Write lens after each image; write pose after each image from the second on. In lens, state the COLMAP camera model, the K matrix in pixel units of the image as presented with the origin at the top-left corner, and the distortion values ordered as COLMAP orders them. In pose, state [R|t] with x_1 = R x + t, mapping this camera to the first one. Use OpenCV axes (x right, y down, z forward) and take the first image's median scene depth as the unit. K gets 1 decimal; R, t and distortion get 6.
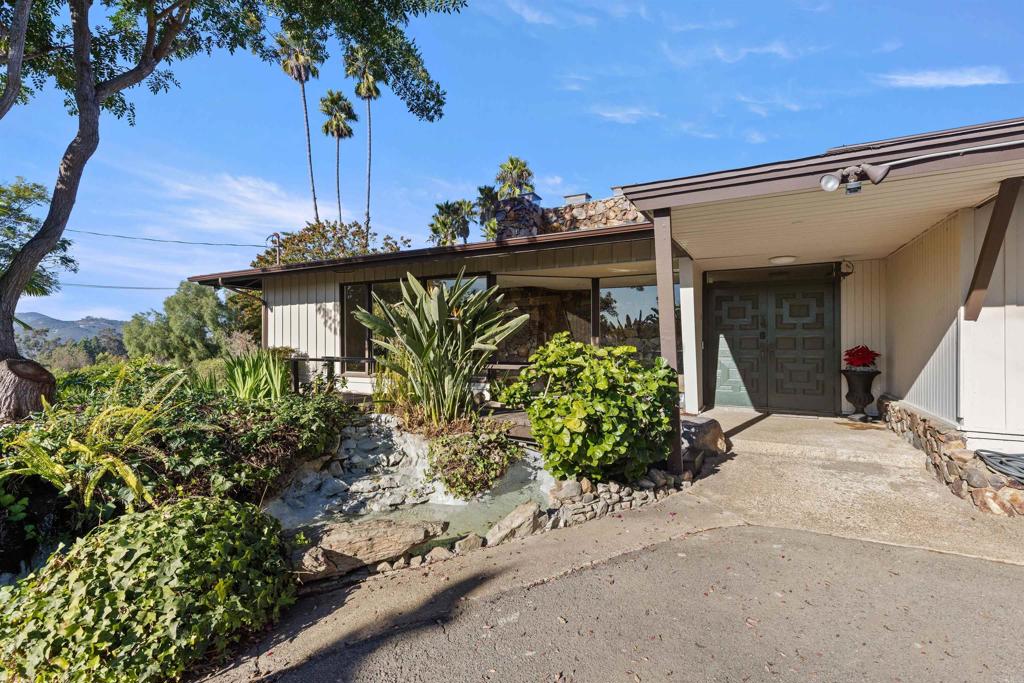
lens RADIAL K [[460.1, 0, 519.1], [0, 460.1, 340.2], [0, 0, 1]] dist [0.005628, -0.000137]
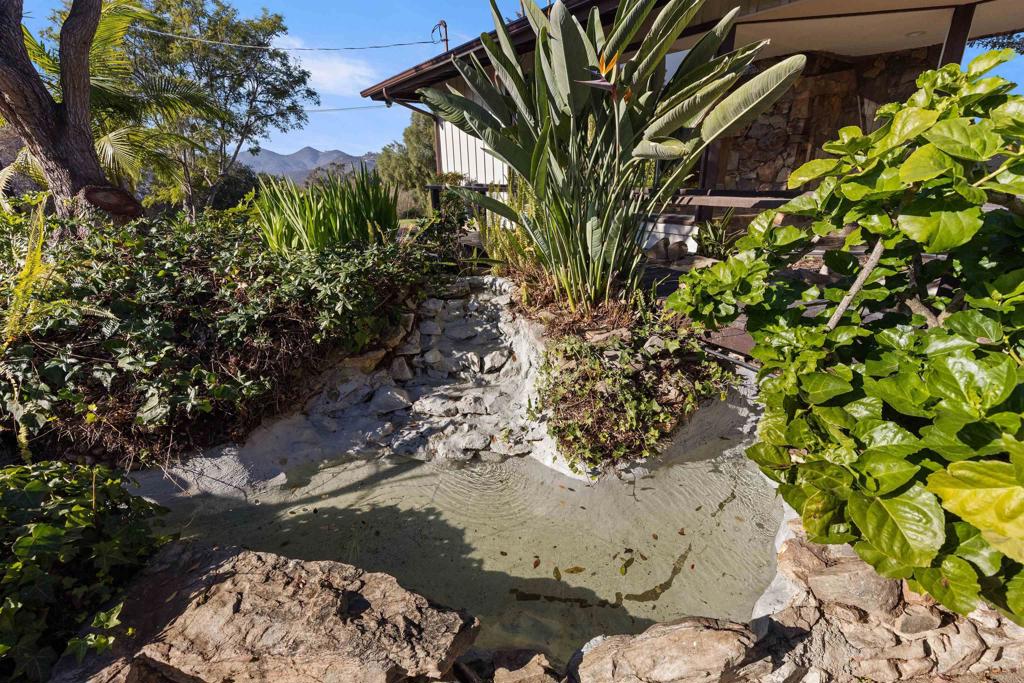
lens RADIAL K [[460.1, 0, 514.2], [0, 460.1, 341.9], [0, 0, 1]] dist [0.005628, -0.000137]
pose [[0.893063, 0.140015, -0.427592, 0.003920], [0.020889, 0.936420, 0.350260, 0.026102], [0.449447, -0.321736, 0.833356, 0.519290]]
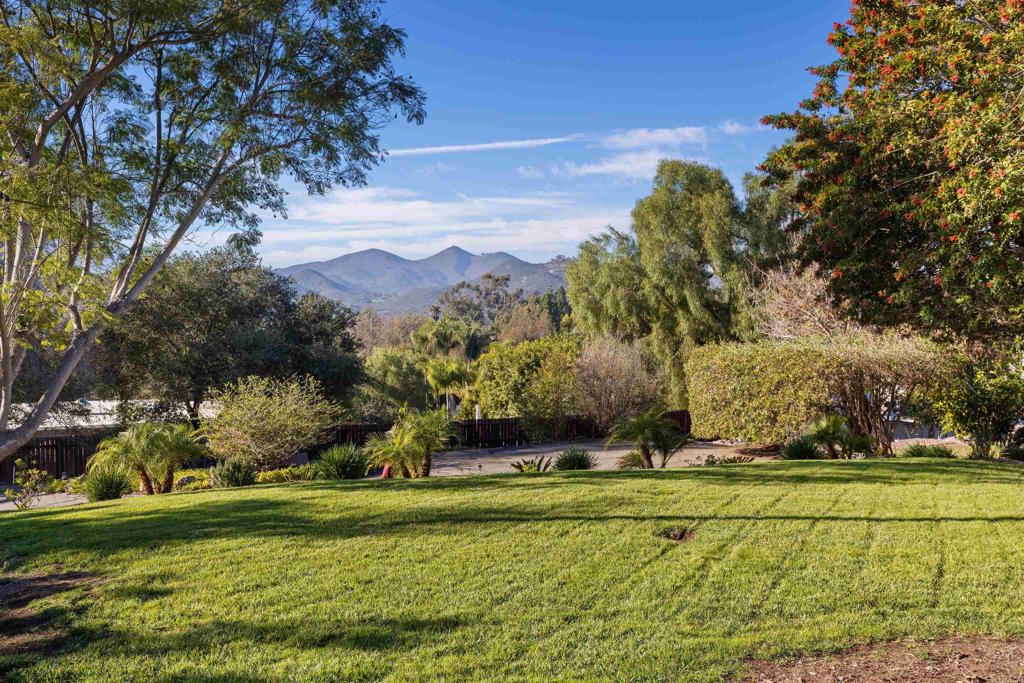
lens RADIAL K [[993.9, 0, 515.0], [0, 993.9, 339.9], [0, 0, 1]] dist [0.008538, 0.000000]
pose [[0.703242, 0.030627, -0.710290, -1.392080], [0.003482, 0.998911, 0.046520, -0.012393], [0.710942, -0.035188, 0.702370, 2.103409]]
